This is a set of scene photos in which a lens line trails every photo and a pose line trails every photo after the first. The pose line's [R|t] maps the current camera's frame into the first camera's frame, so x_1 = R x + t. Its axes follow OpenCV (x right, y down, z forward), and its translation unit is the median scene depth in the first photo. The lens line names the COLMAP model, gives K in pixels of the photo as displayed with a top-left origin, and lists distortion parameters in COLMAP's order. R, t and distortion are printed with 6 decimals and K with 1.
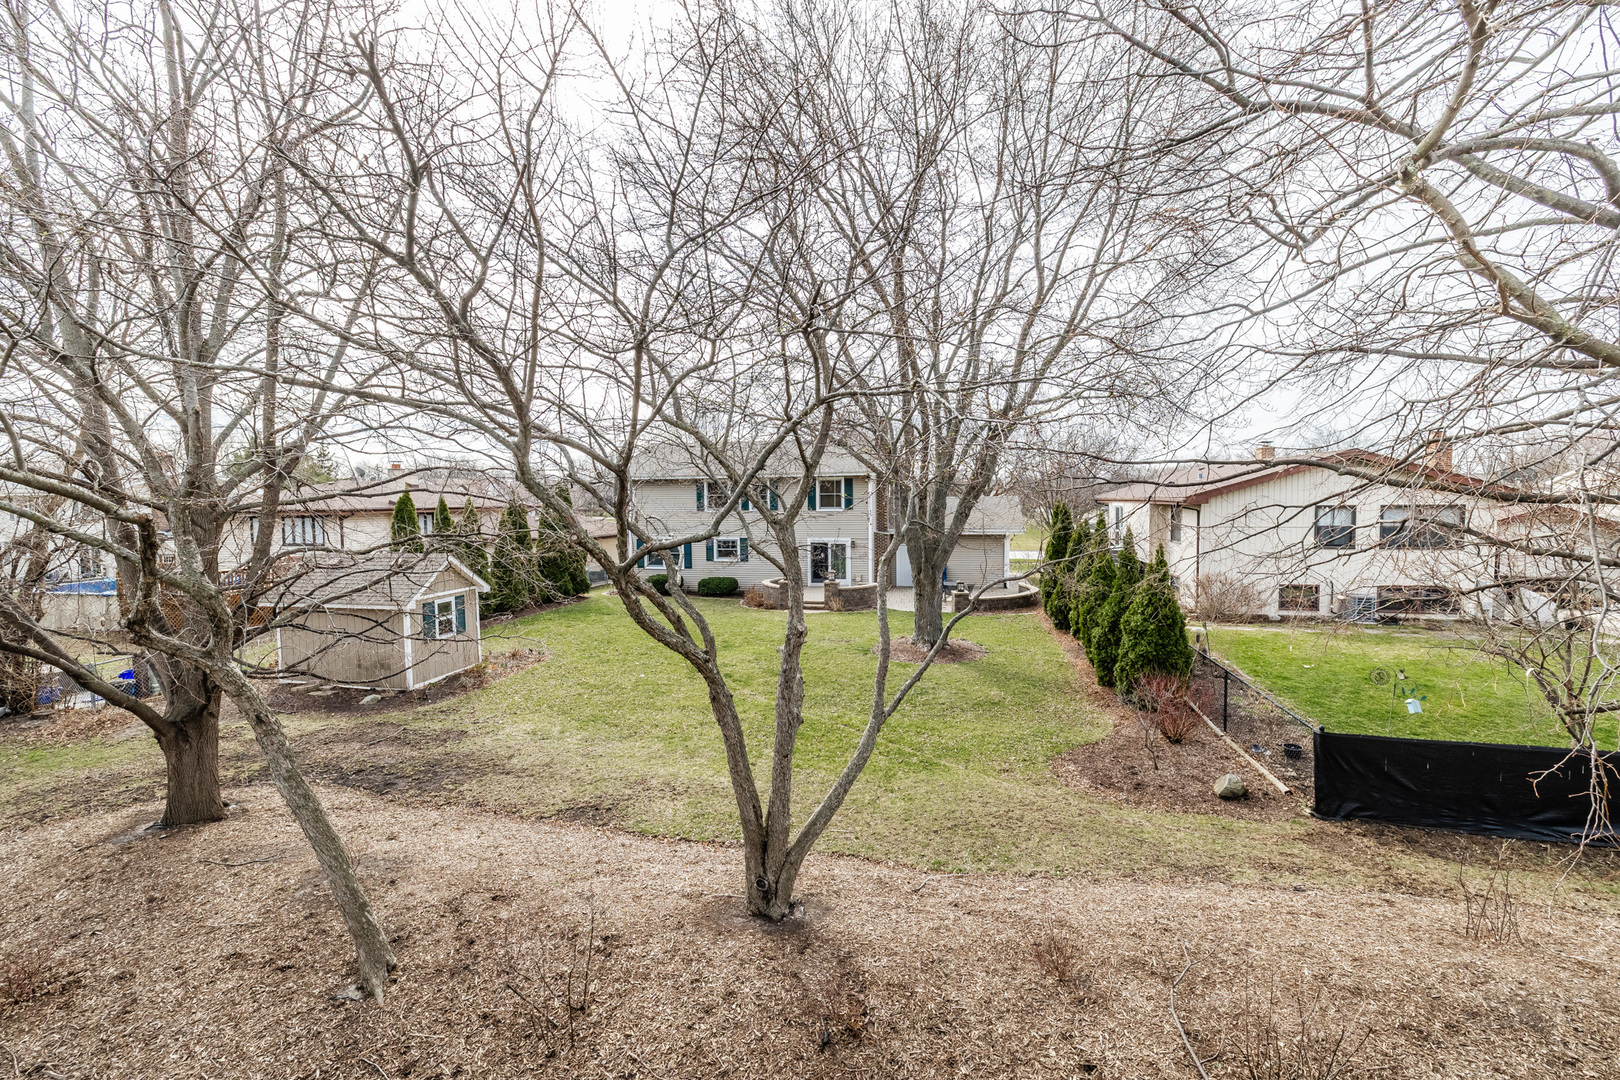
lens RADIAL K [[705.2, 0, 804.5], [0, 705.2, 543.4], [0, 0, 1]] dist [-0.002993, -0.000540]
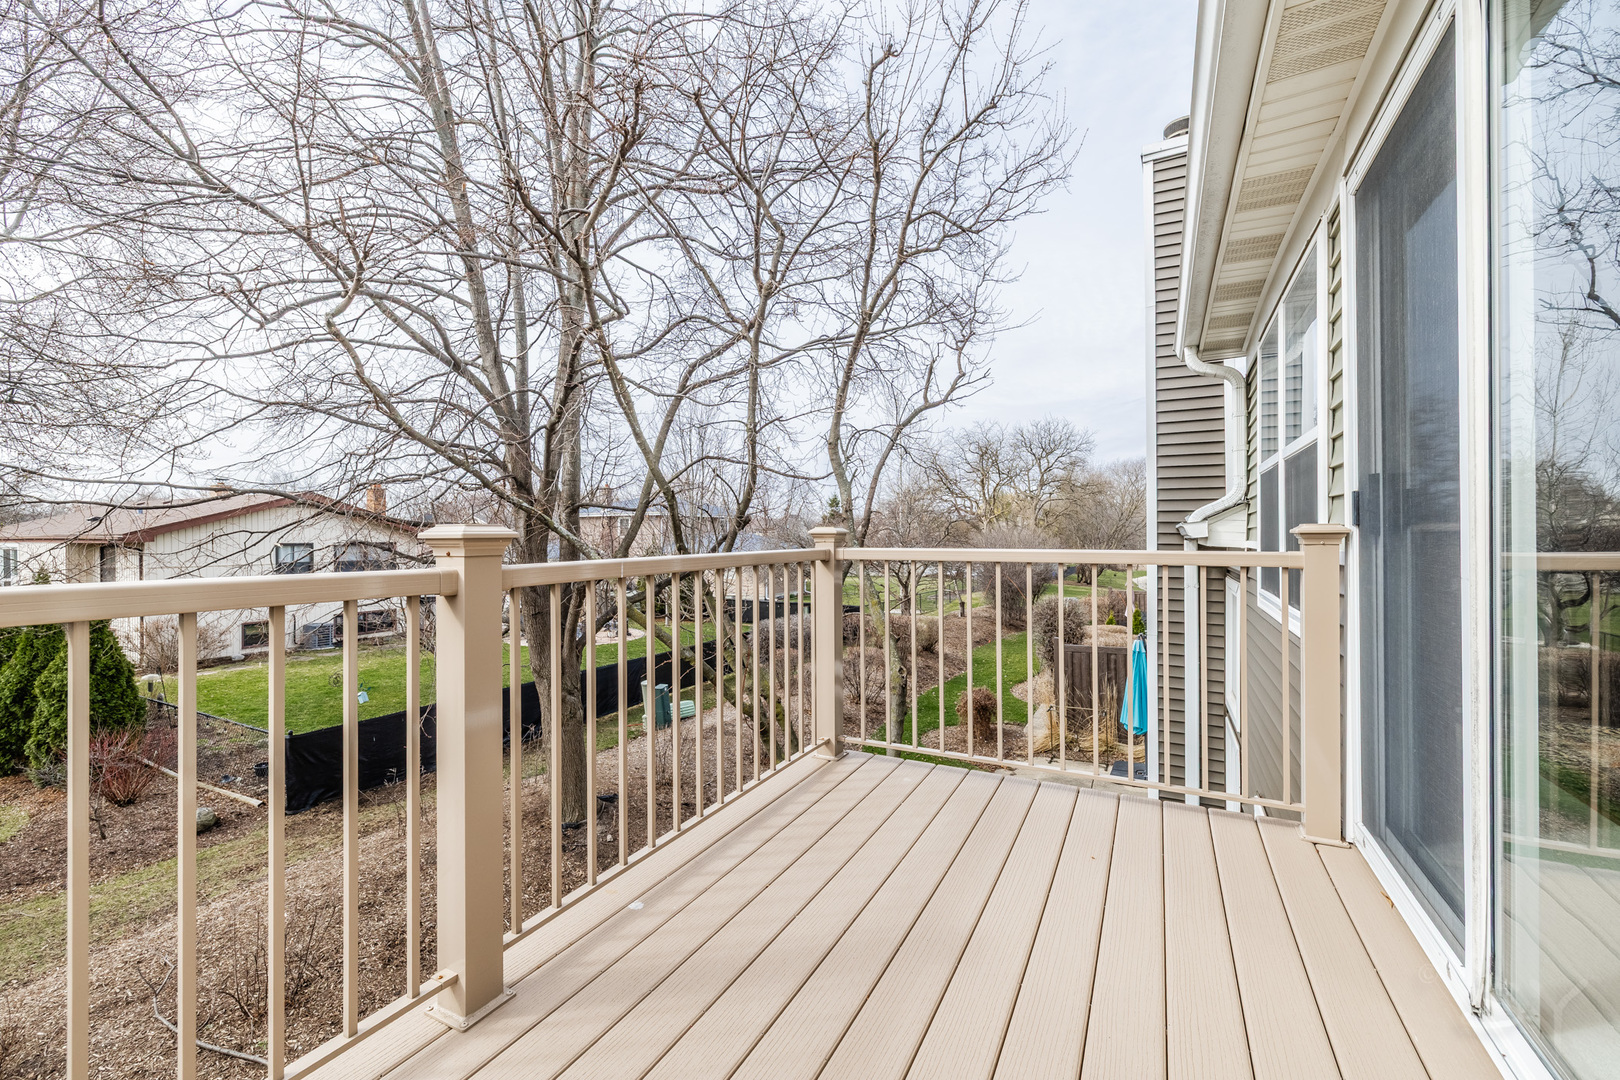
lens RADIAL K [[705.2, 0, 804.5], [0, 705.2, 543.4], [0, 0, 1]] dist [-0.002993, -0.000540]
pose [[0.293963, 0.007045, 0.955791, -0.083651], [0.052311, 0.998356, -0.023447, 0.023466], [-0.954384, 0.056891, 0.293111, -0.109393]]
